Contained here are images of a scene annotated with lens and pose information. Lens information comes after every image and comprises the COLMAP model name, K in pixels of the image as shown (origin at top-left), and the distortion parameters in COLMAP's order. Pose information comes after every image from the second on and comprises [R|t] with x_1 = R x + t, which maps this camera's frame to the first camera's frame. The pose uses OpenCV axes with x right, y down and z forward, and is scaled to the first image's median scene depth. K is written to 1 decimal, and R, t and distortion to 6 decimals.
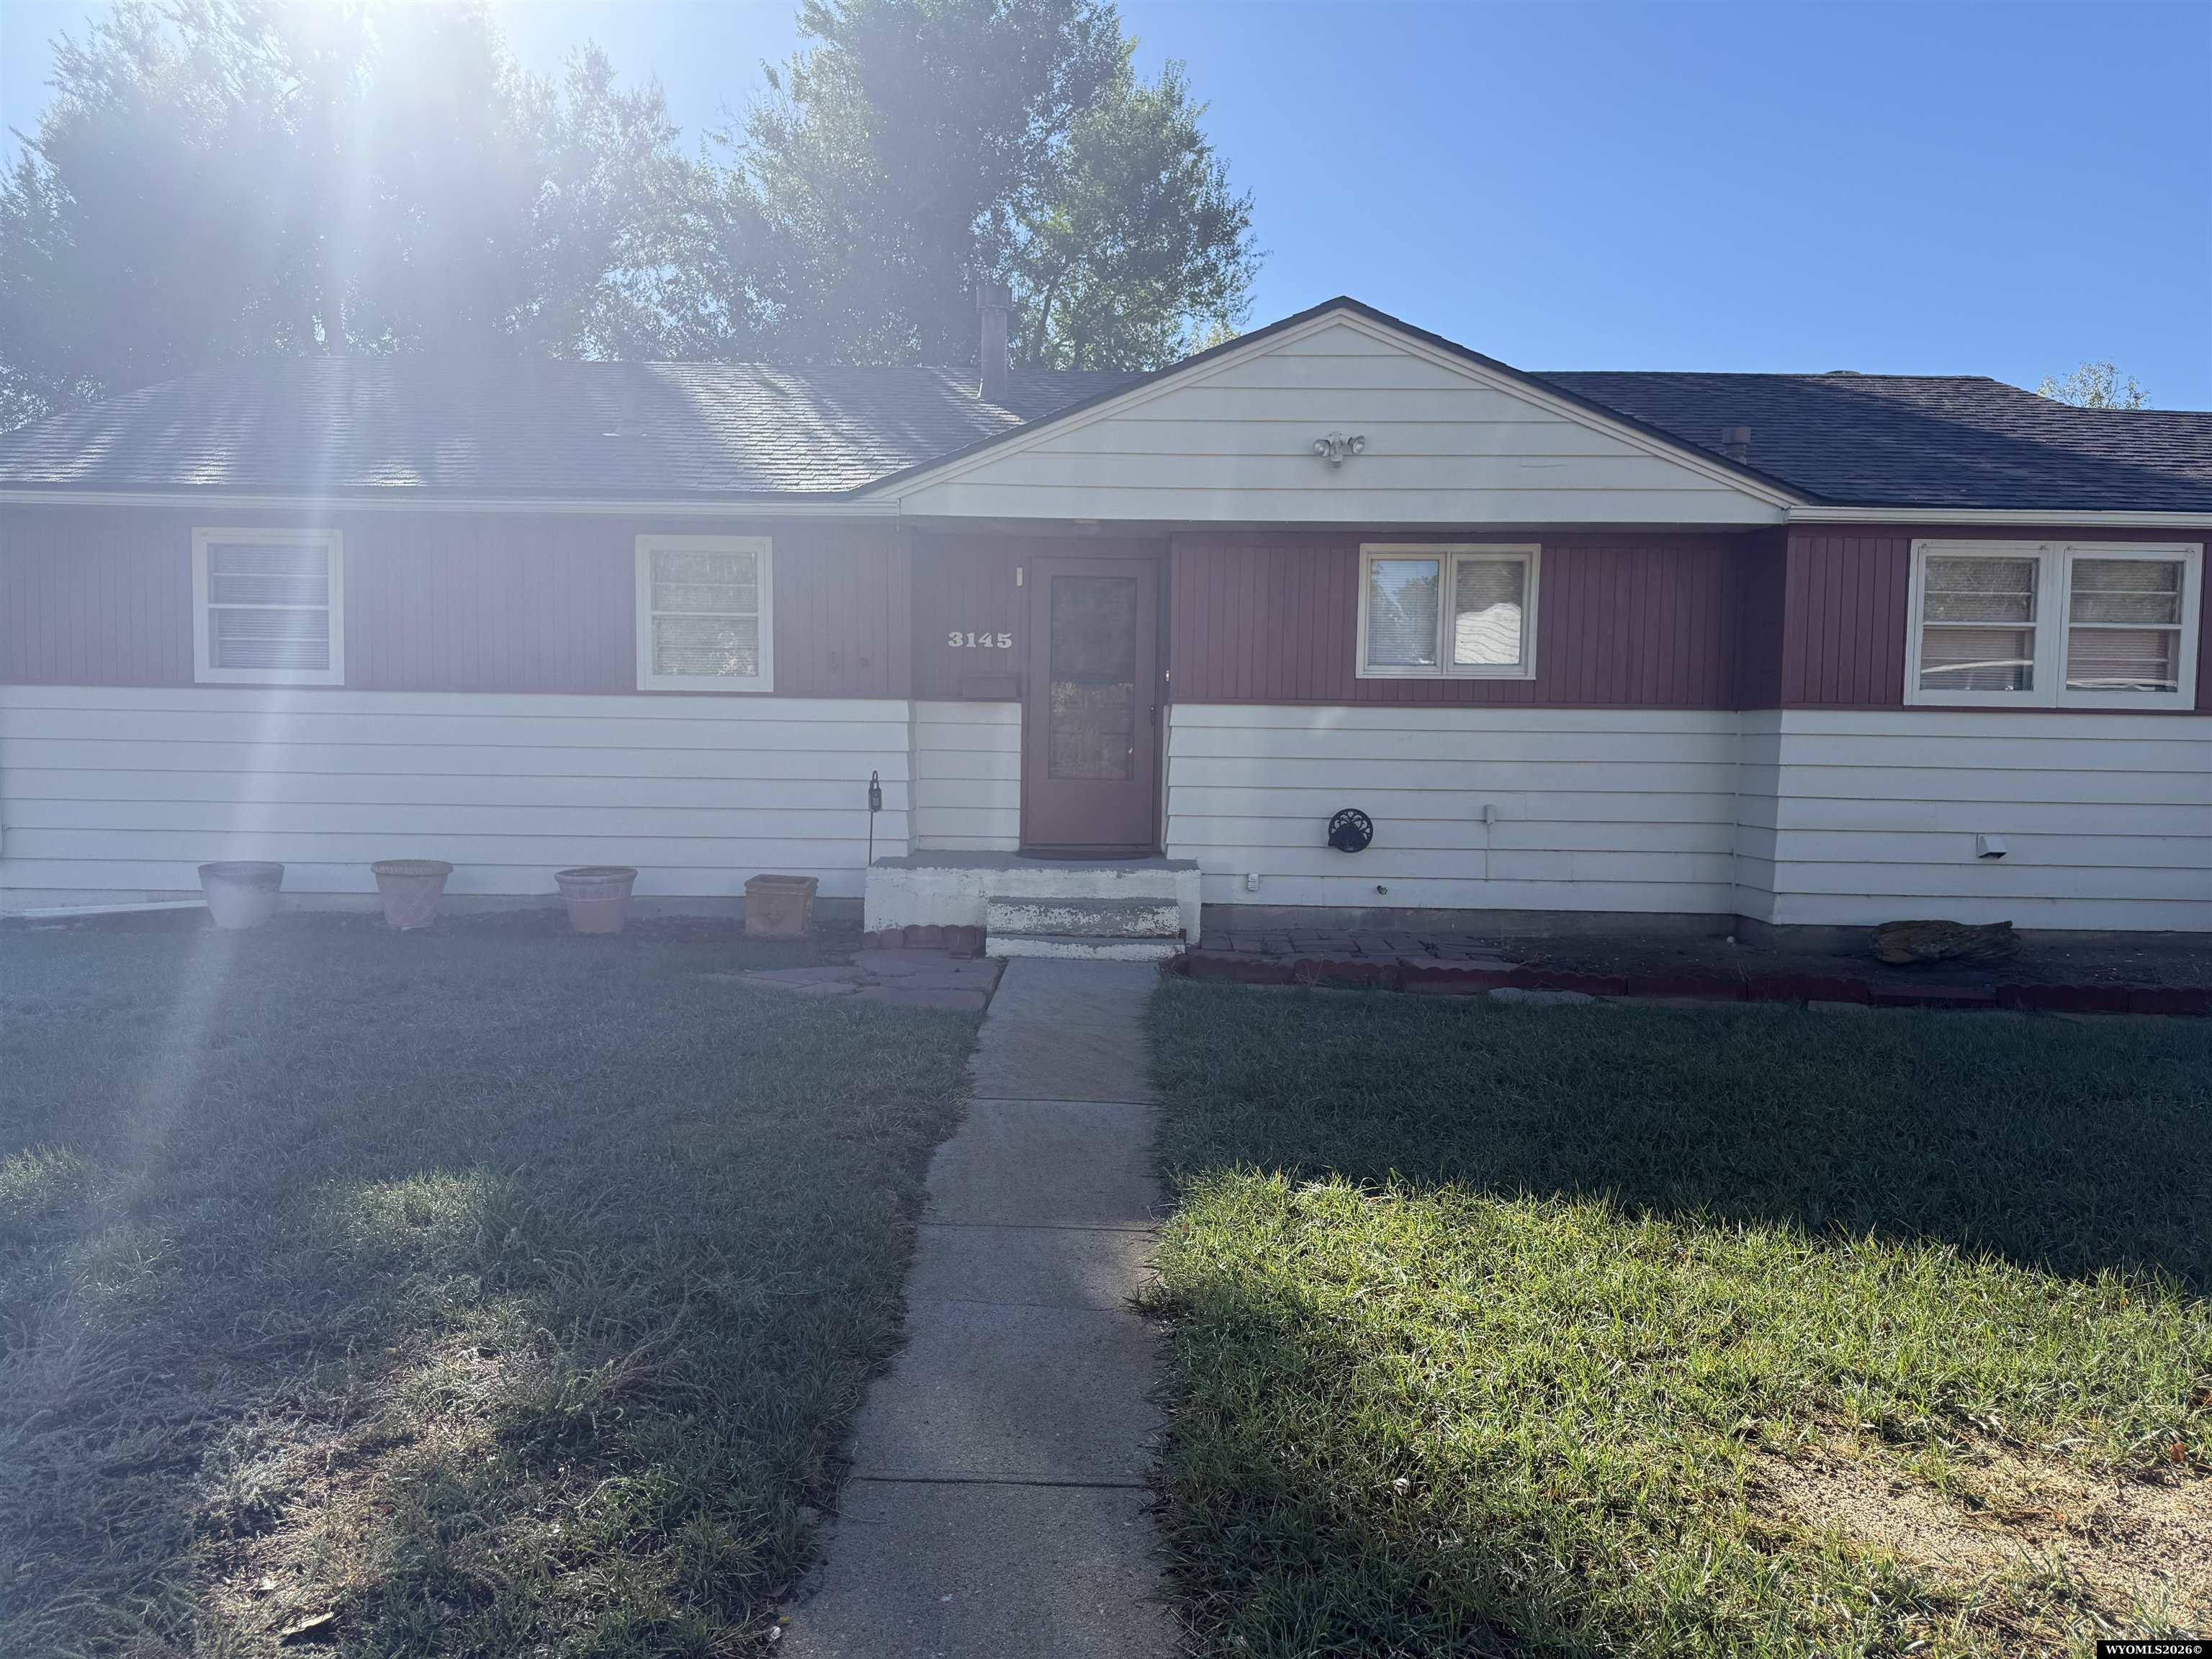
lens RADIAL K [[1554.2, 0, 1106.0], [0, 1554.2, 829.5], [0, 0, 1]] dist [0.109091, -0.170516]
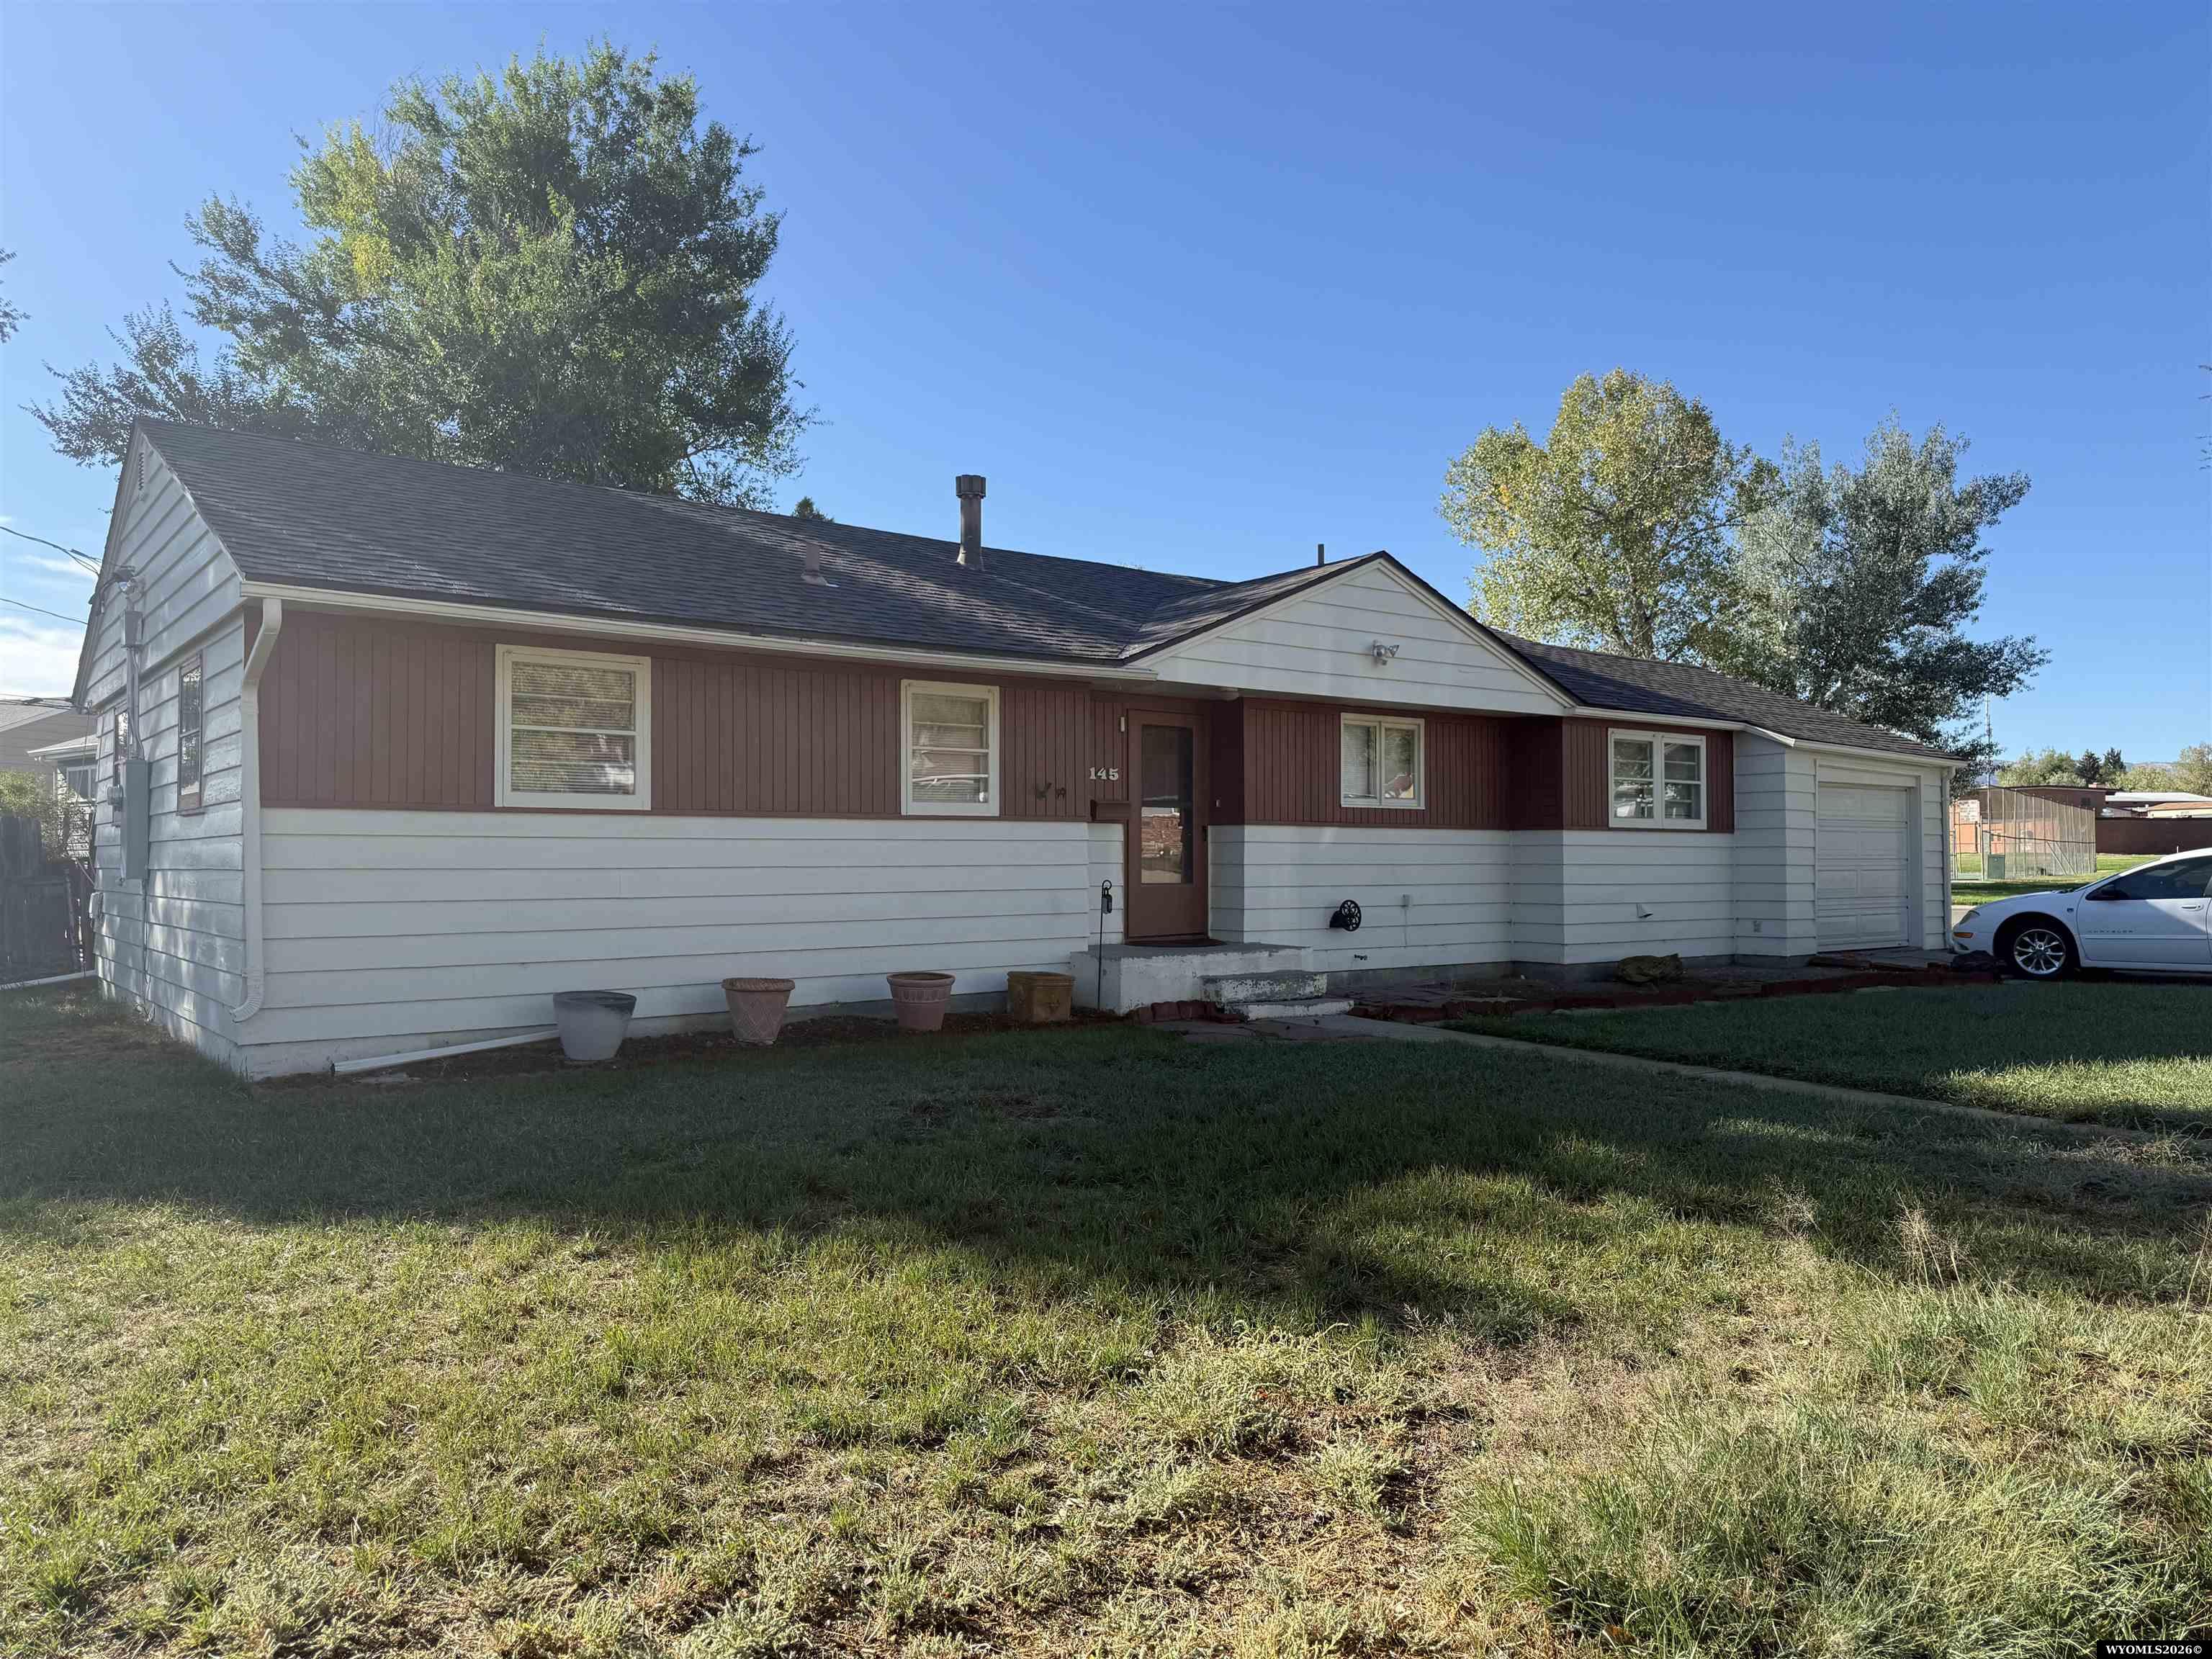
lens RADIAL K [[1554.2, 0, 1106.0], [0, 1554.2, 829.5], [0, 0, 1]] dist [0.109091, -0.170516]
pose [[0.779532, -0.003077, 0.626354, -0.890808], [0.044830, 0.997697, -0.050893, -0.015081], [-0.624755, 0.067753, 0.777875, 0.042080]]
